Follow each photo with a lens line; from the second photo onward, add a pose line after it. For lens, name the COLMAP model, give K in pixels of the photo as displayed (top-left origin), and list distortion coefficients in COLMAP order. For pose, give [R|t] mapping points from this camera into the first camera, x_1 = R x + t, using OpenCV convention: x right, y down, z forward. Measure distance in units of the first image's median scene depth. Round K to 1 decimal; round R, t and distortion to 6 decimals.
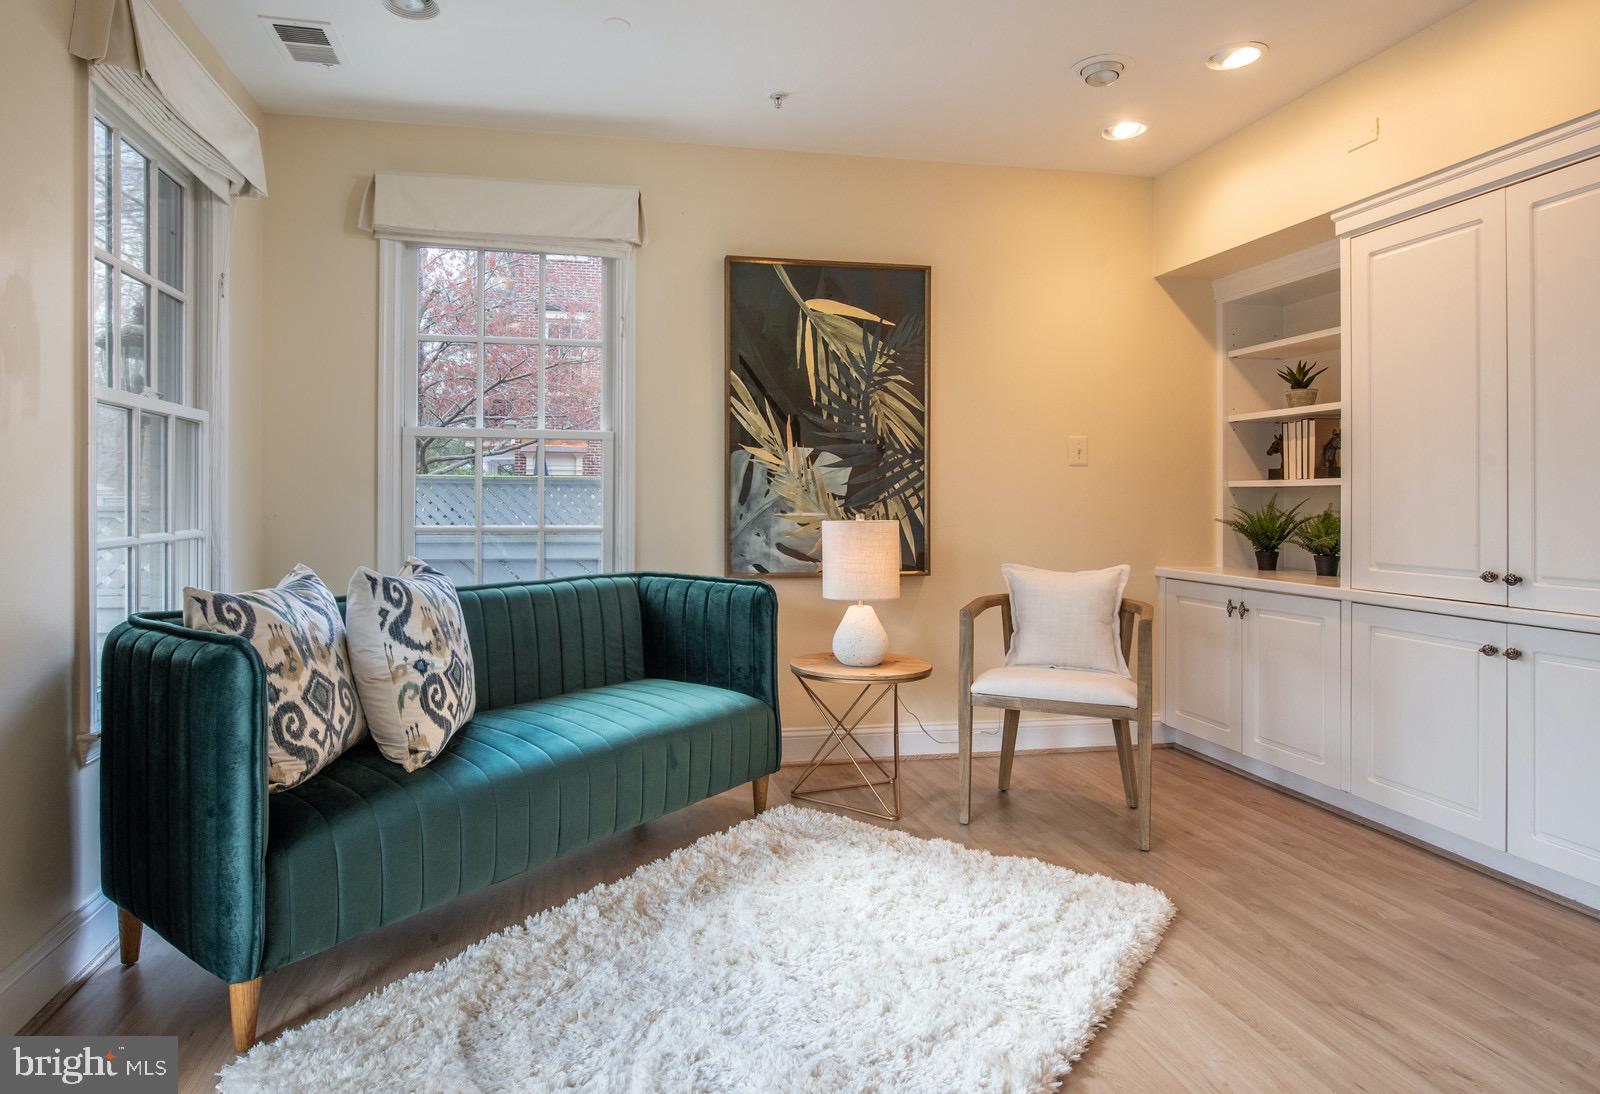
lens RADIAL K [[971.7, 0, 798.1], [0, 971.7, 497.1], [0, 0, 1]] dist [0.004803, 0.001578]
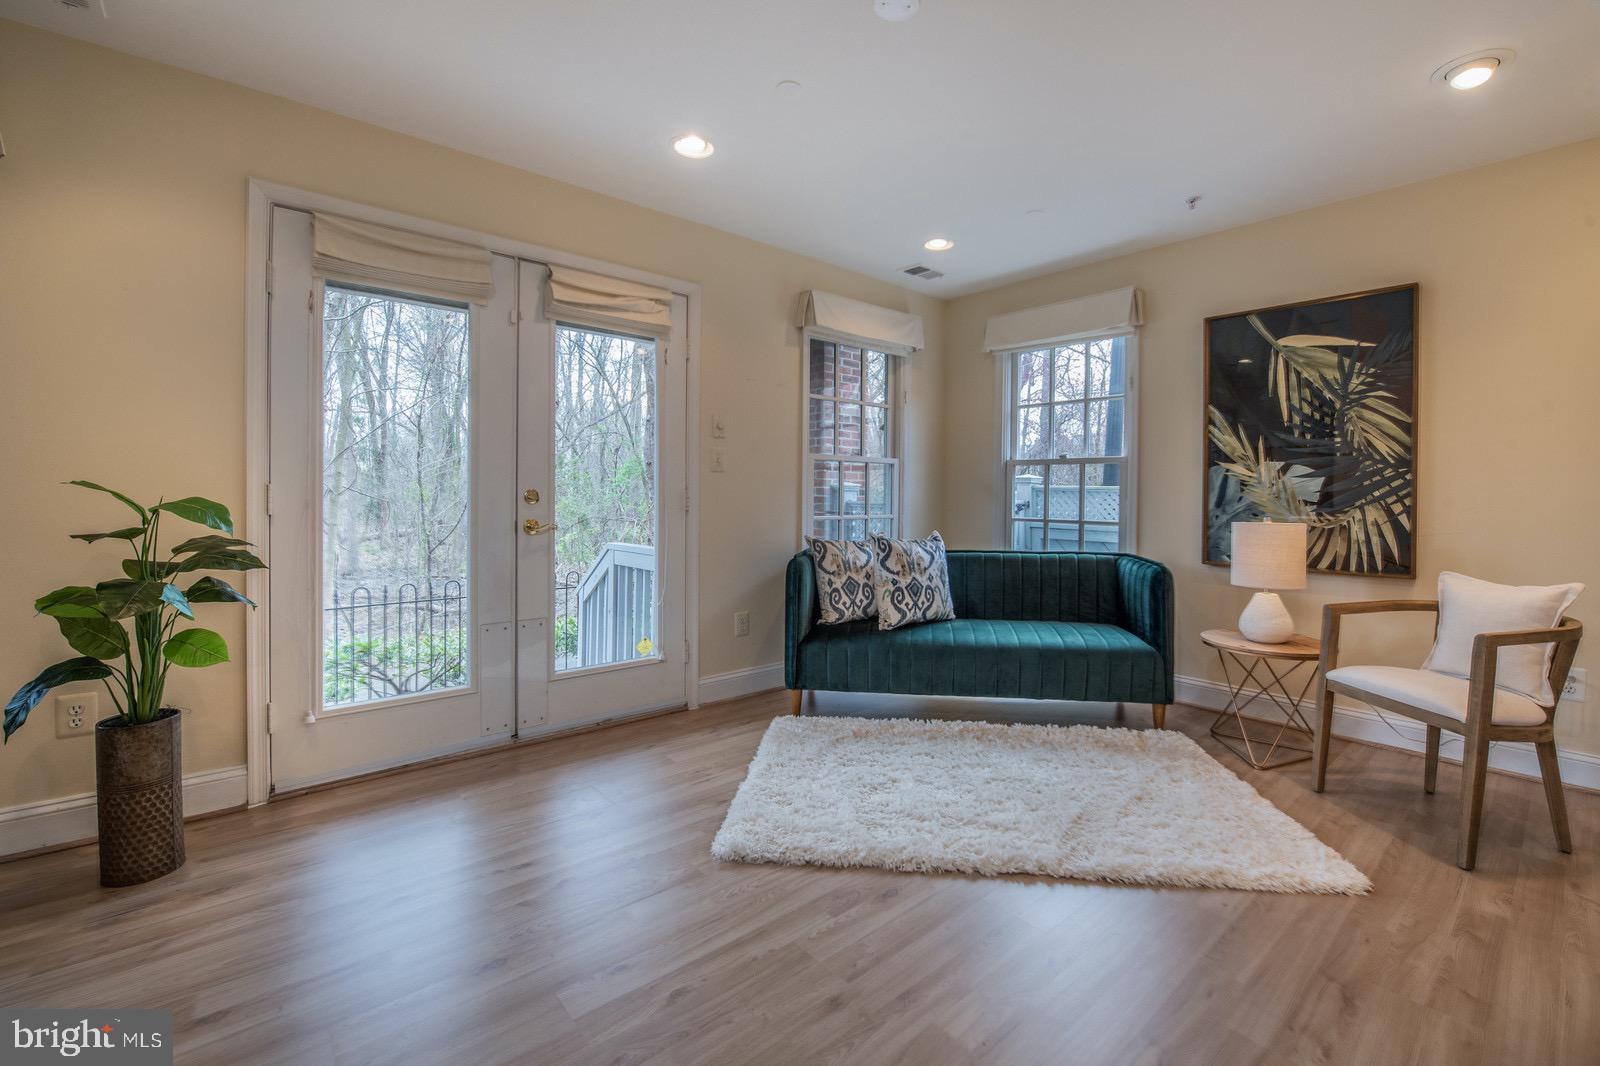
lens RADIAL K [[720.8, 0, 799.4], [0, 720.8, 497.1], [0, 0, 1]] dist [-0.001358, -0.000231]
pose [[0.480901, 0.005846, -0.876756, 0.508437], [-0.007138, 0.999971, 0.002753, -0.005392], [0.876746, 0.004934, 0.480928, 0.052368]]
